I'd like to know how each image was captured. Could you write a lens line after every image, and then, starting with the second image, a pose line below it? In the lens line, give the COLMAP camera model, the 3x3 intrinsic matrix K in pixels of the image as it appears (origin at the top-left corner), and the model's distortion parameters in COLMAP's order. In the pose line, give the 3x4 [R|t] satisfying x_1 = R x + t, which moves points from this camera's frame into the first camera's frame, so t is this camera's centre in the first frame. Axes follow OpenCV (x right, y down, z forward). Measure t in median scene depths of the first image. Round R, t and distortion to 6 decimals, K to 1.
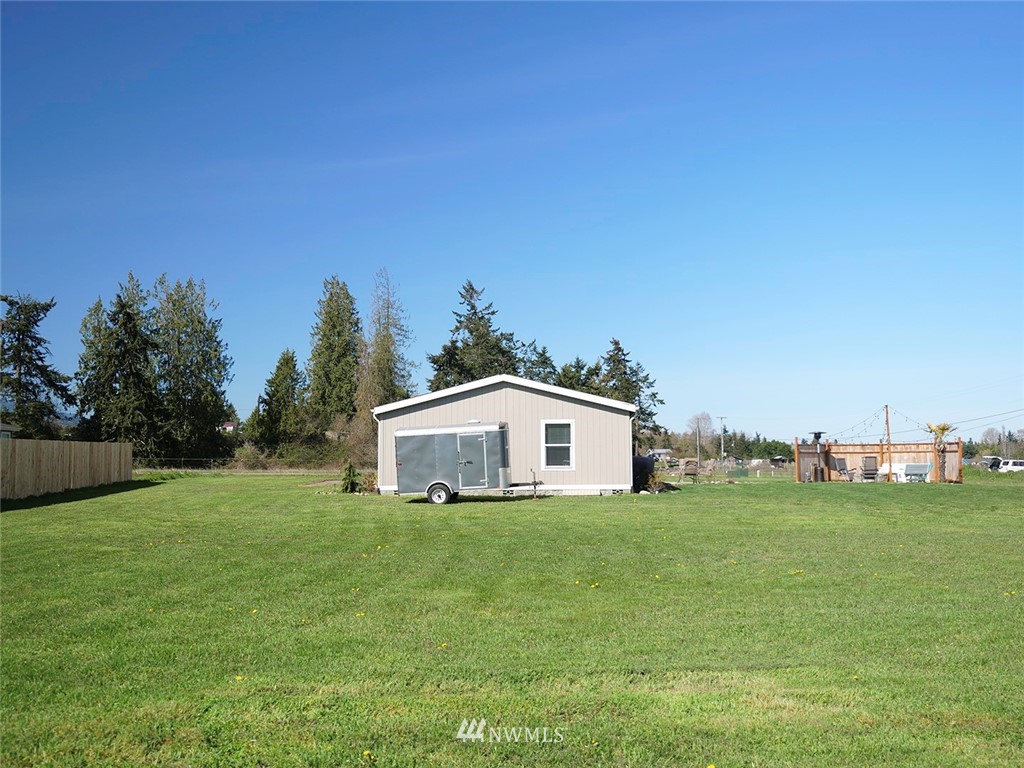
lens RADIAL K [[1005.8, 0, 510.8], [0, 1005.8, 380.9], [0, 0, 1]] dist [-0.014142, 0.000000]
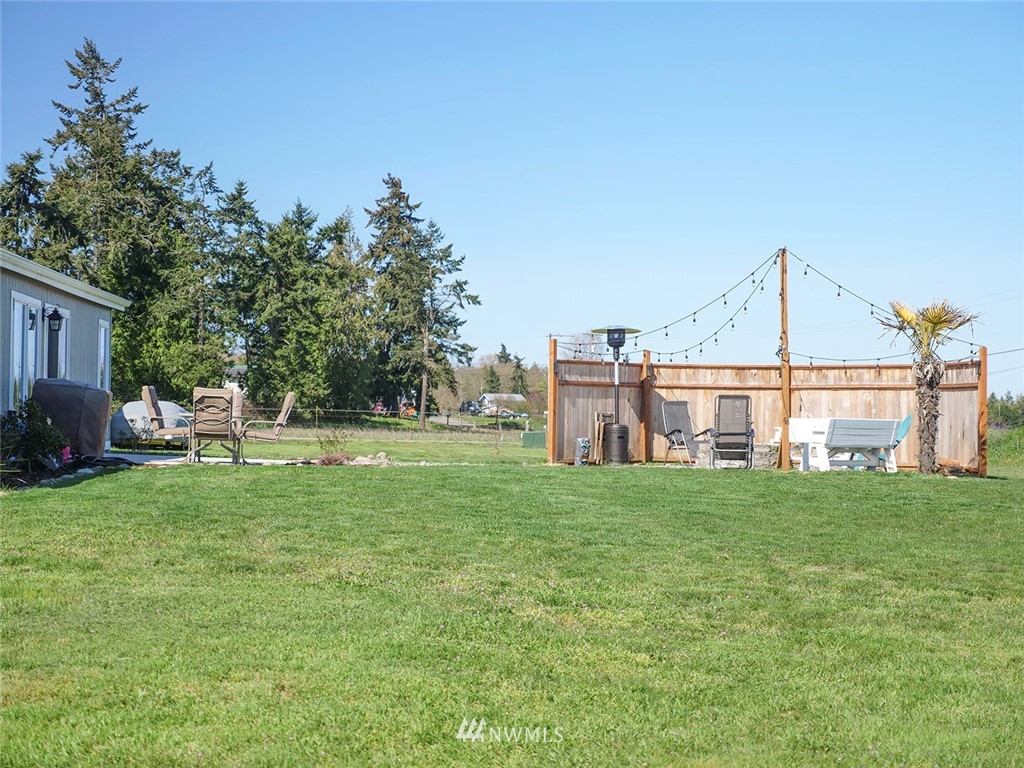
lens RADIAL K [[1791.5, 0, 512.4], [0, 1791.5, 384.6], [0, 0, 1]] dist [0.072524, 0.000000]
pose [[0.989869, 0.022104, 0.140255, 0.049678], [-0.030914, 0.997662, 0.060948, 0.009179], [-0.138580, -0.064667, 0.988238, 0.100595]]
